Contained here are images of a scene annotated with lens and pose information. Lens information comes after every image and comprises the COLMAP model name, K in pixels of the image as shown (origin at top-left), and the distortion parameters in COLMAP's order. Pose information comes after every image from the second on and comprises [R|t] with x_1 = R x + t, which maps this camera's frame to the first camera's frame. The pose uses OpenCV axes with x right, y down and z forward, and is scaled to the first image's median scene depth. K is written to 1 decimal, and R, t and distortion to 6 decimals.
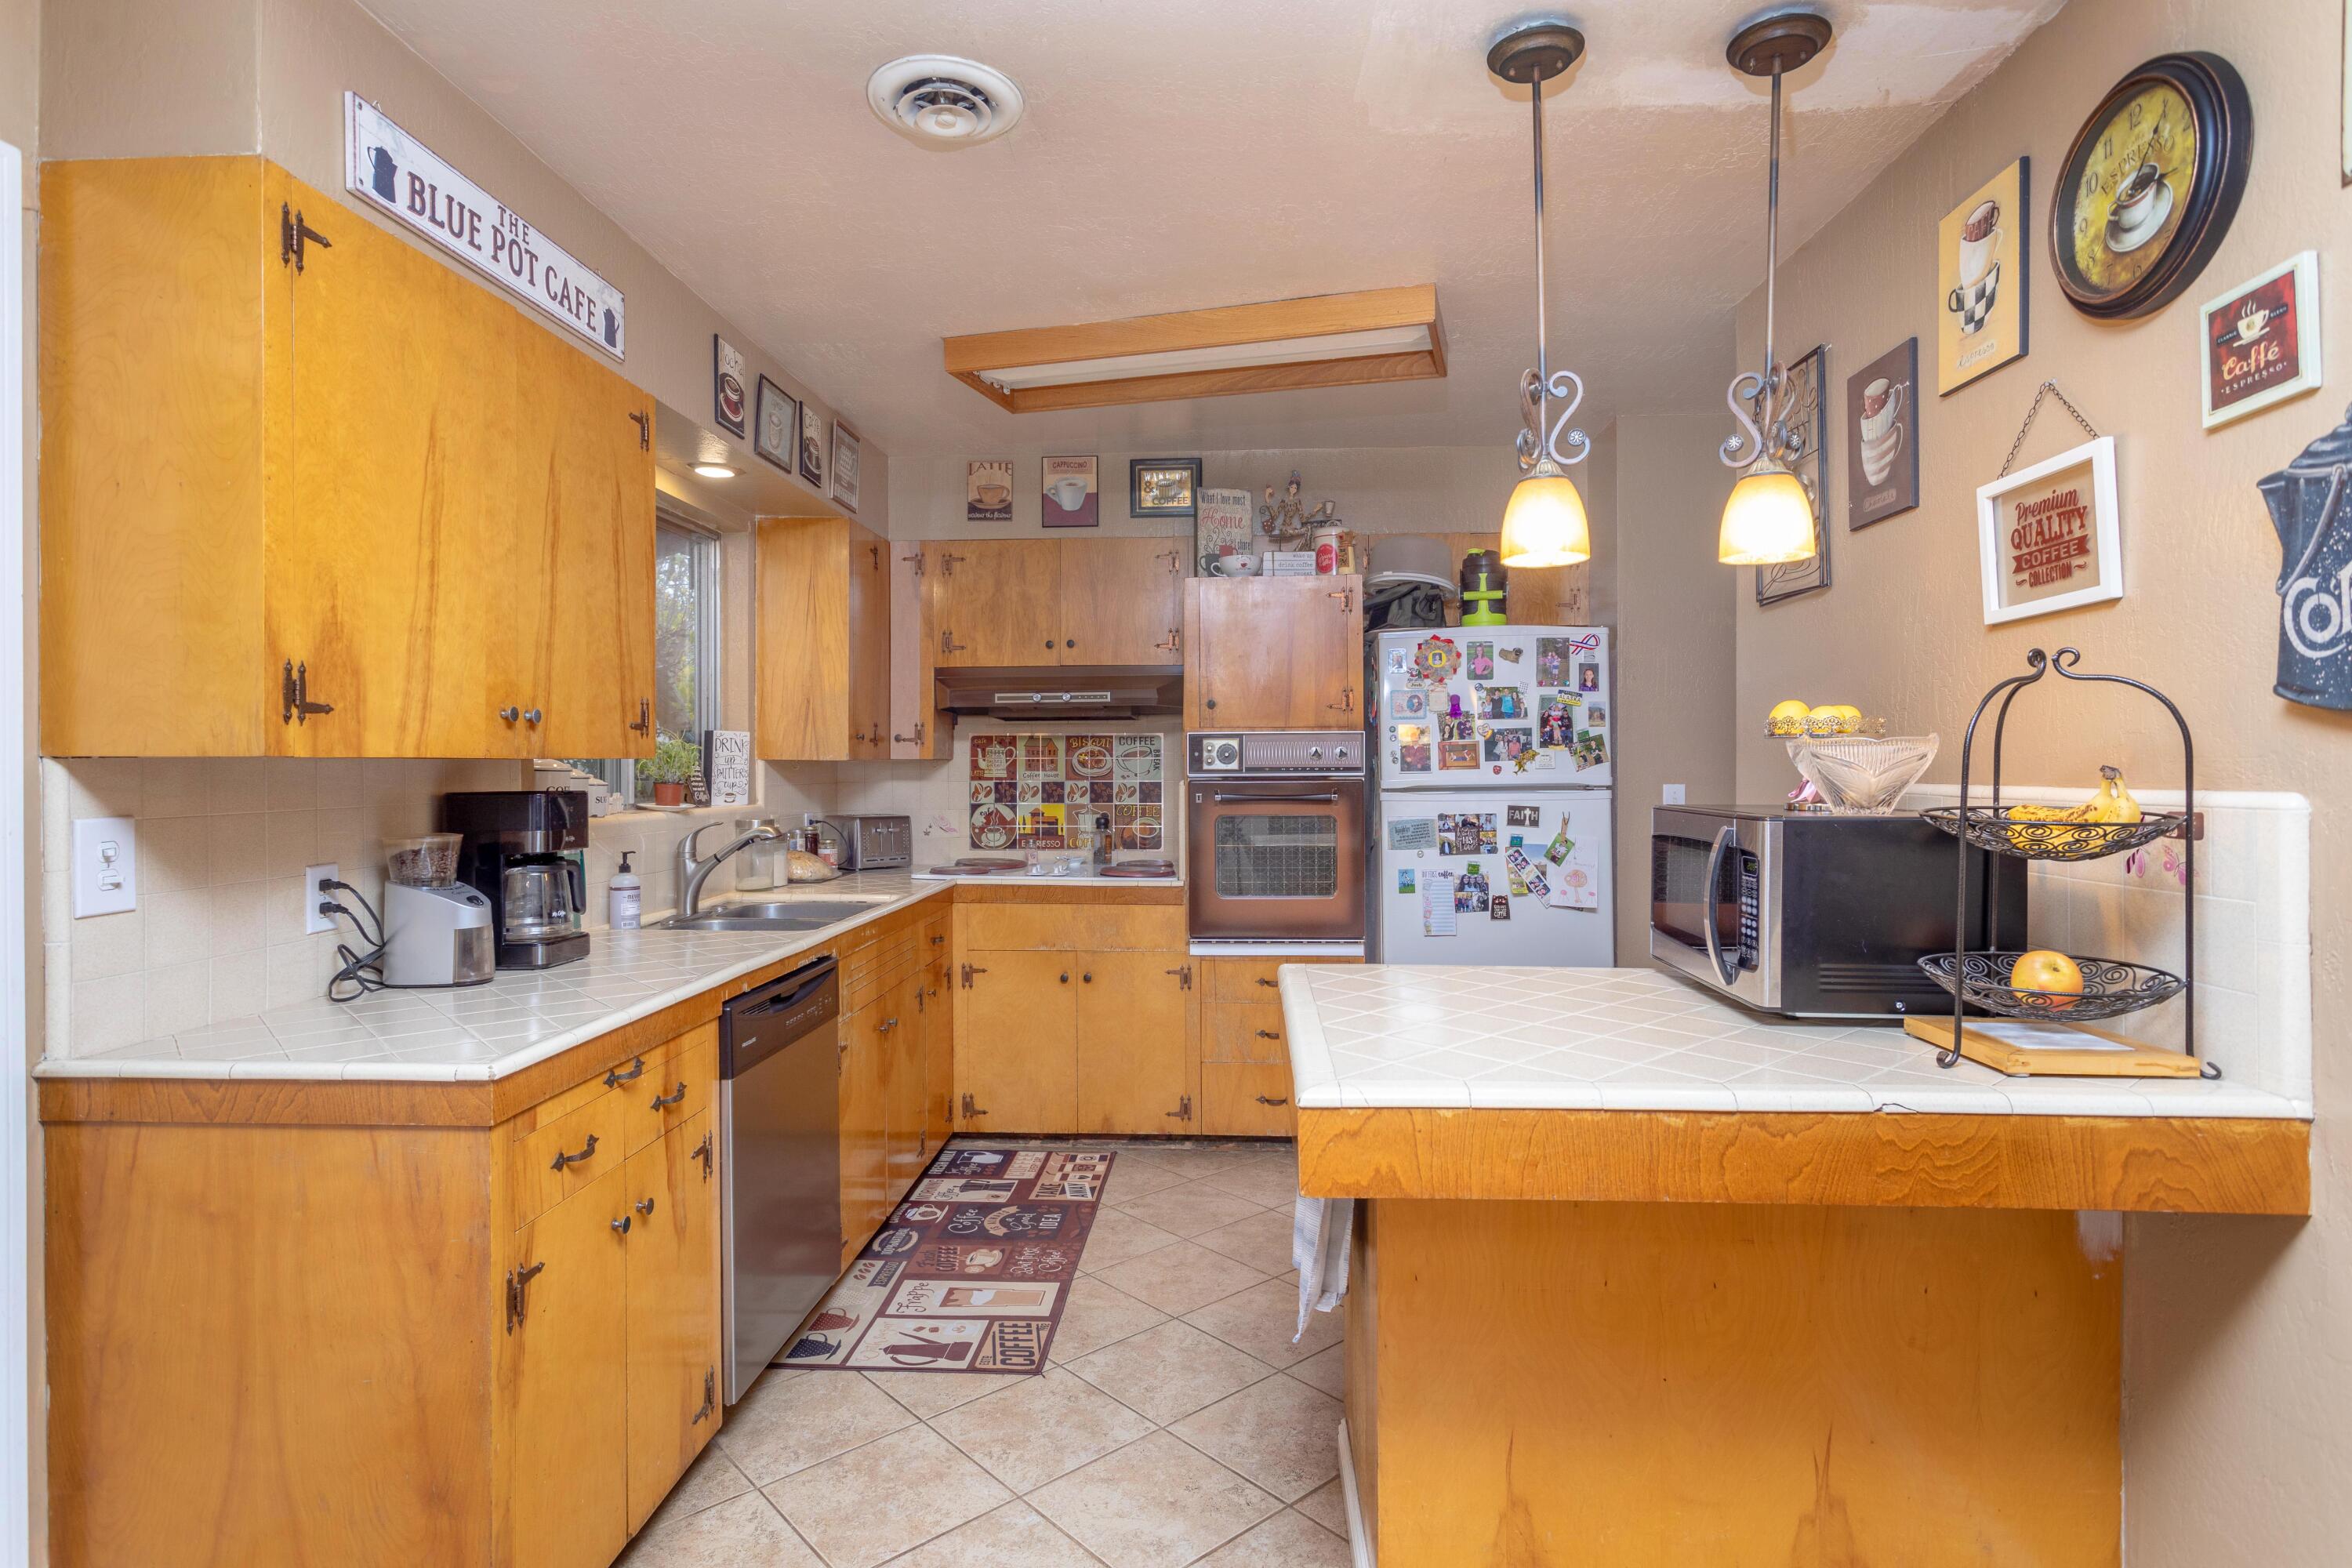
lens RADIAL K [[1289.4, 0, 1172.9], [0, 1289.4, 775.4], [0, 0, 1]] dist [-0.001746, -0.000217]
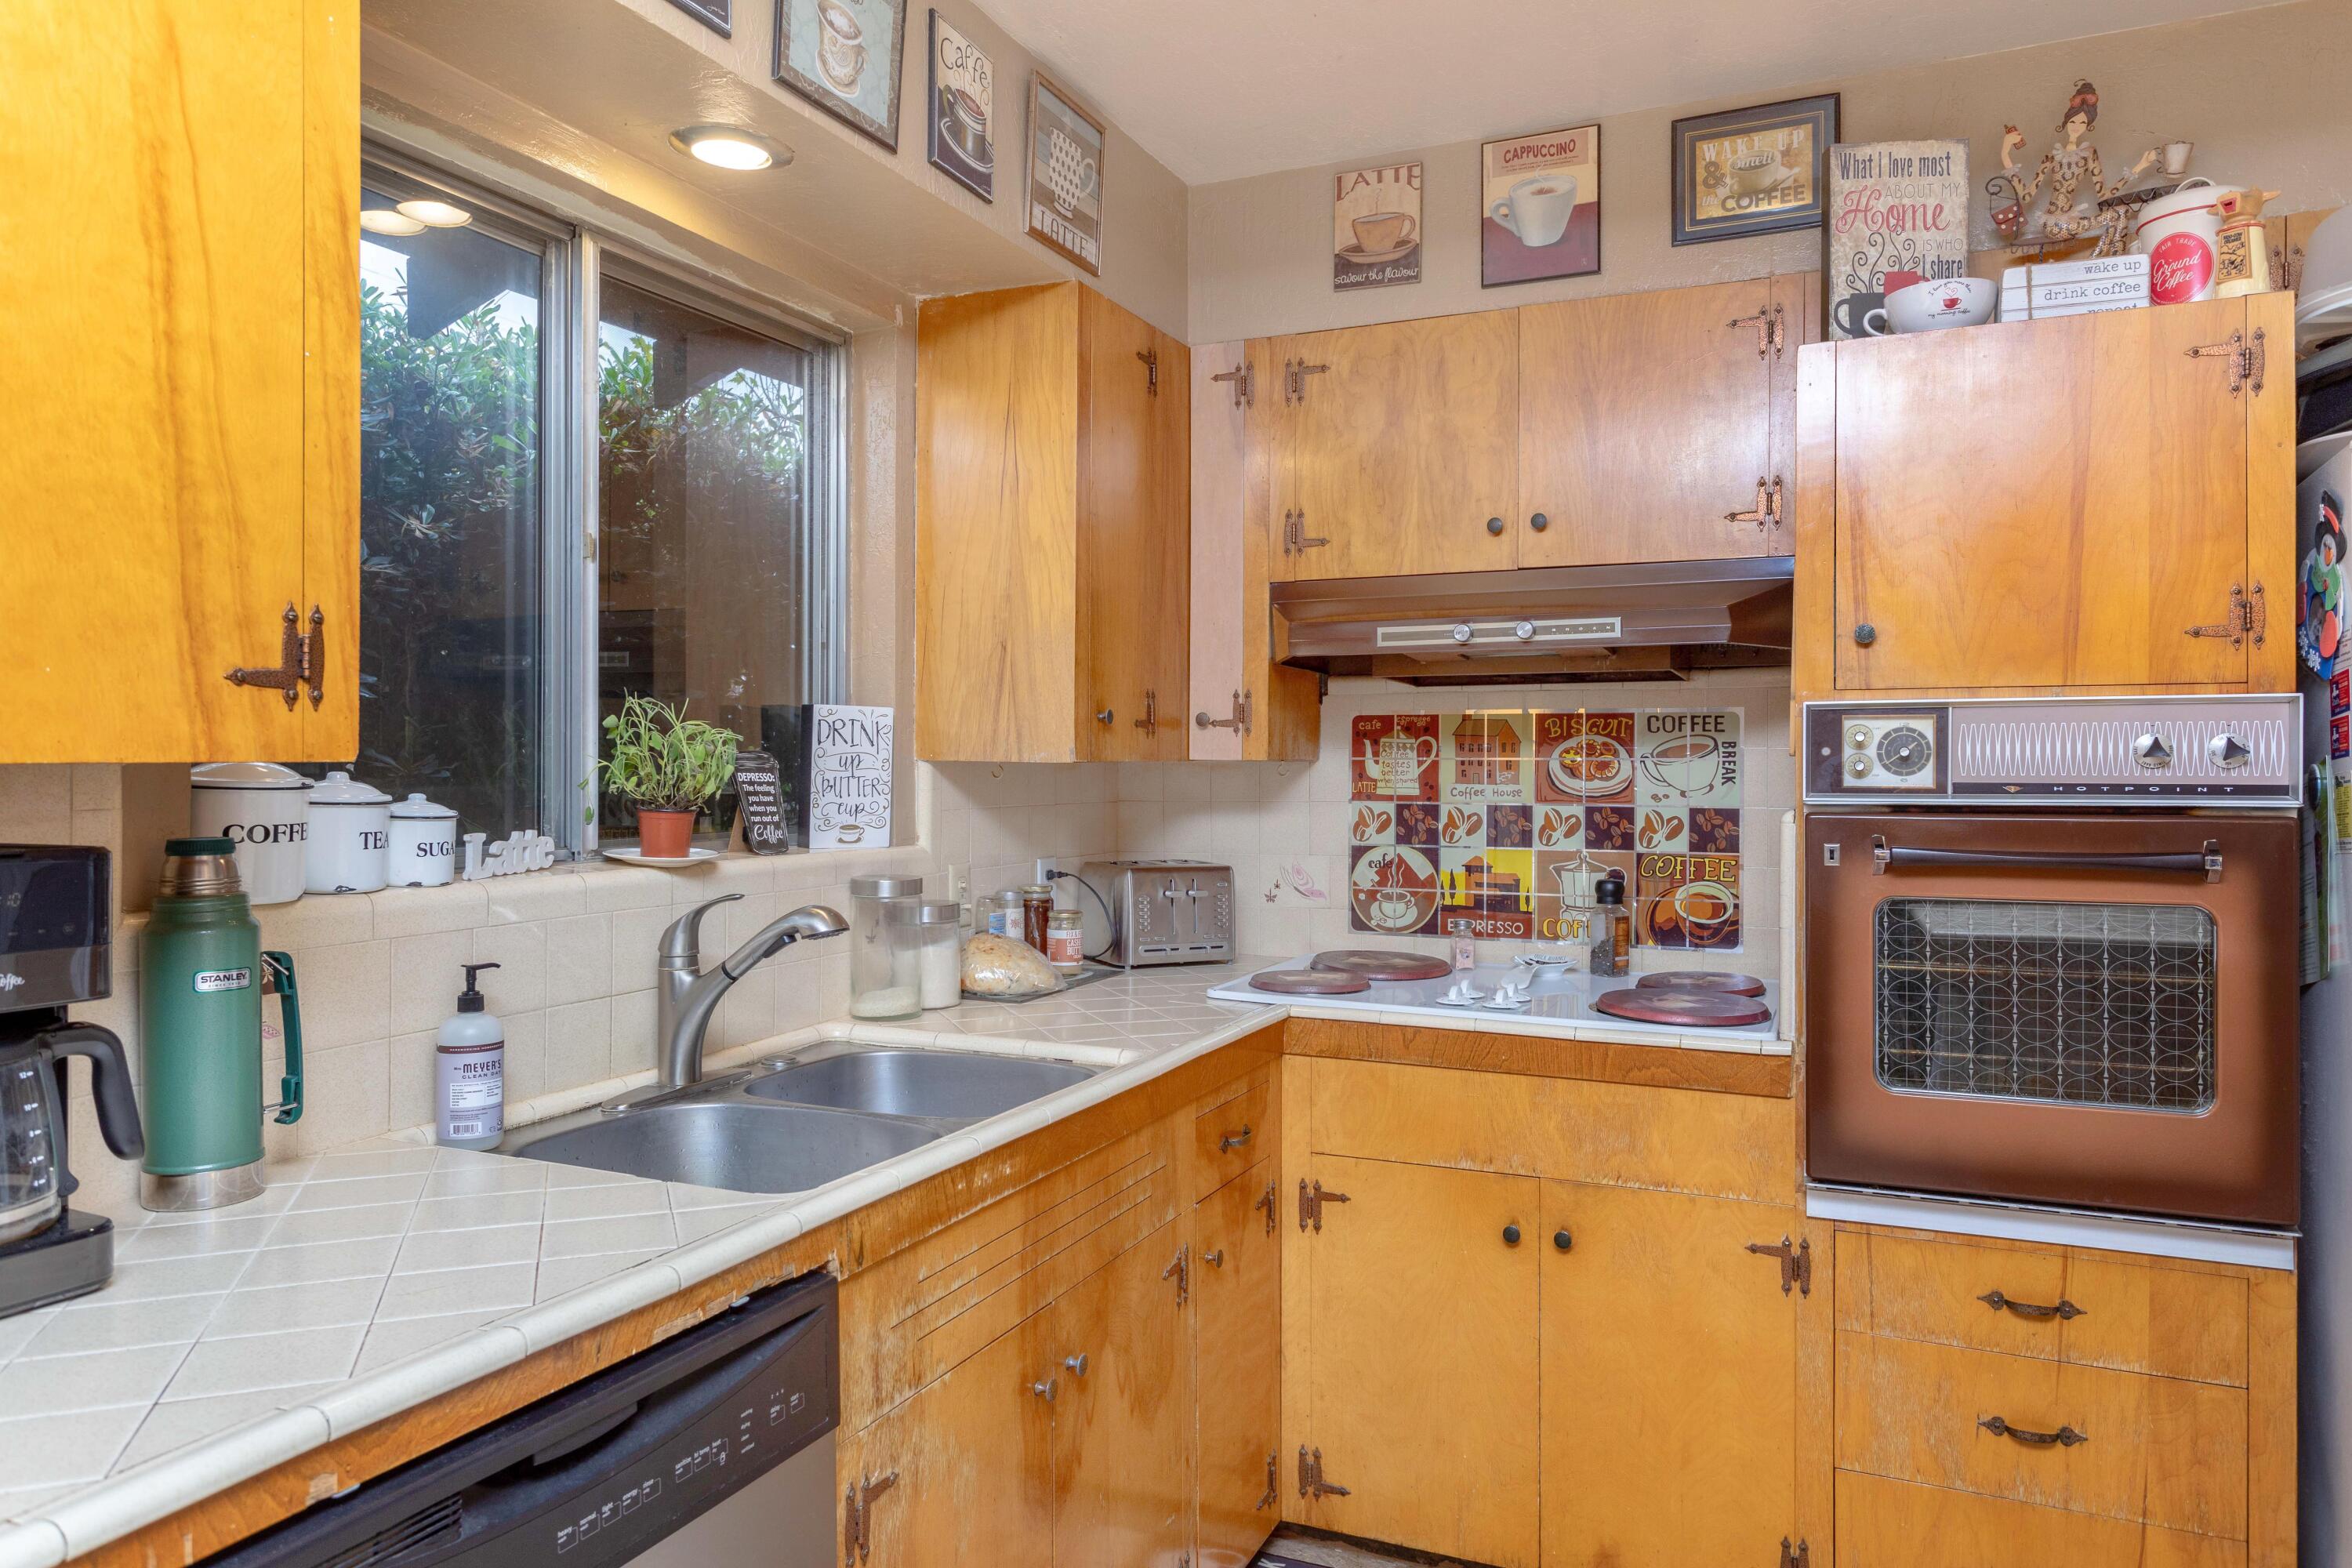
lens RADIAL K [[1505.3, 0, 1165.1], [0, 1505.3, 768.3], [0, 0, 1]] dist [-0.000829, 0.002046]
pose [[0.930500, 0.005505, -0.366251, -0.002979], [-0.007182, 0.999969, -0.003216, -0.007611], [0.366222, 0.005623, 0.930511, 0.444584]]
